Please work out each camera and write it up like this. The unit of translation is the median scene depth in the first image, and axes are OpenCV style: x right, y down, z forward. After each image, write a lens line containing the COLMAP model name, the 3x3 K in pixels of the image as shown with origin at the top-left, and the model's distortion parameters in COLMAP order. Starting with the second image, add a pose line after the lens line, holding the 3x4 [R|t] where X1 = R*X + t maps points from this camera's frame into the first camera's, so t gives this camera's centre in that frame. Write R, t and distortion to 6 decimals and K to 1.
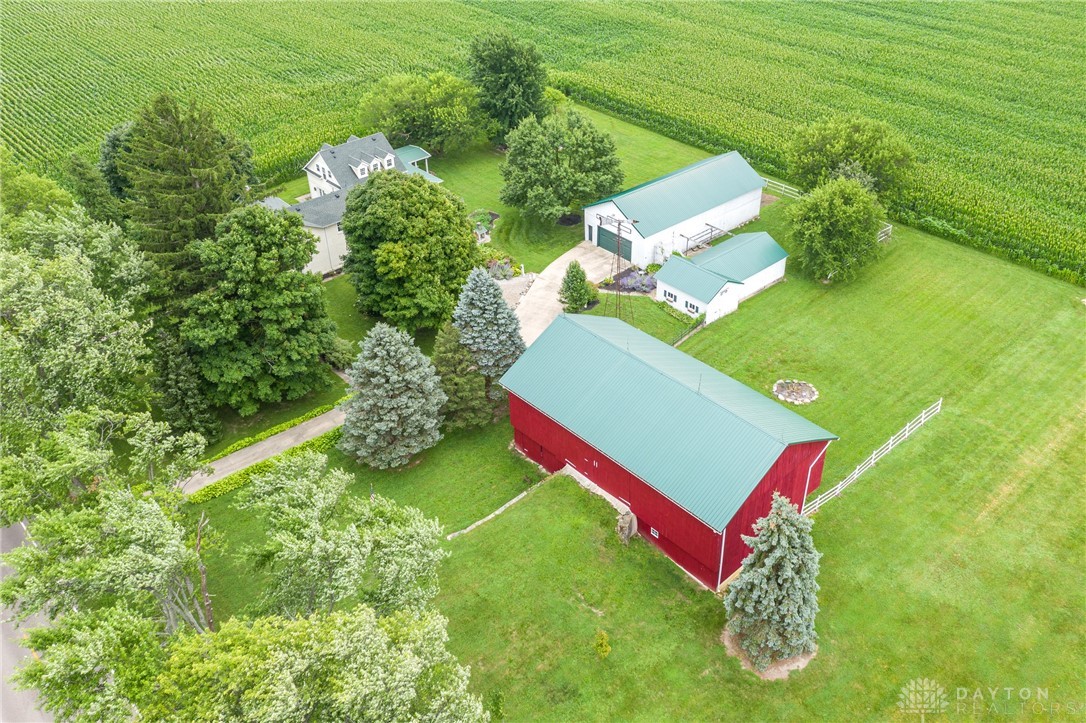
lens RADIAL K [[922.3, 0, 579.5], [0, 922.3, 335.9], [0, 0, 1]] dist [-0.008945, 0.005321]
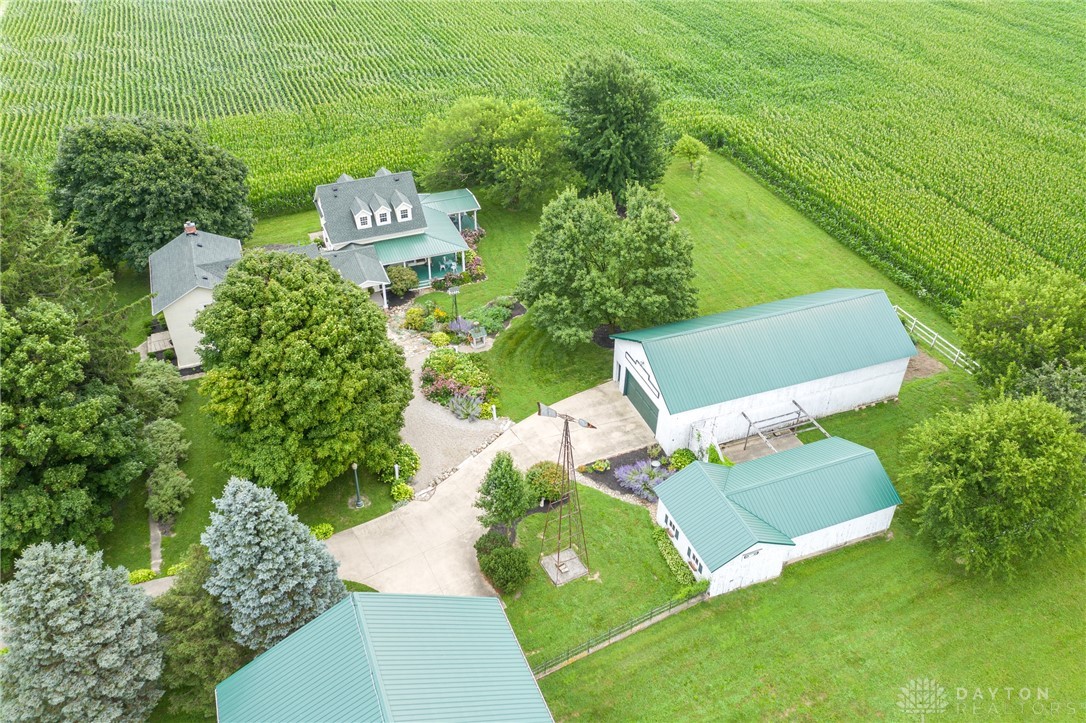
lens RADIAL K [[858.8, 0, 539.1], [0, 858.8, 358.6], [0, 0, 1]] dist [-0.000150, 0.002900]
pose [[0.927806, 0.224460, -0.297985, 0.147294], [-0.211020, 0.974446, 0.076976, -0.162147], [0.307648, -0.008538, 0.951462, 0.387527]]
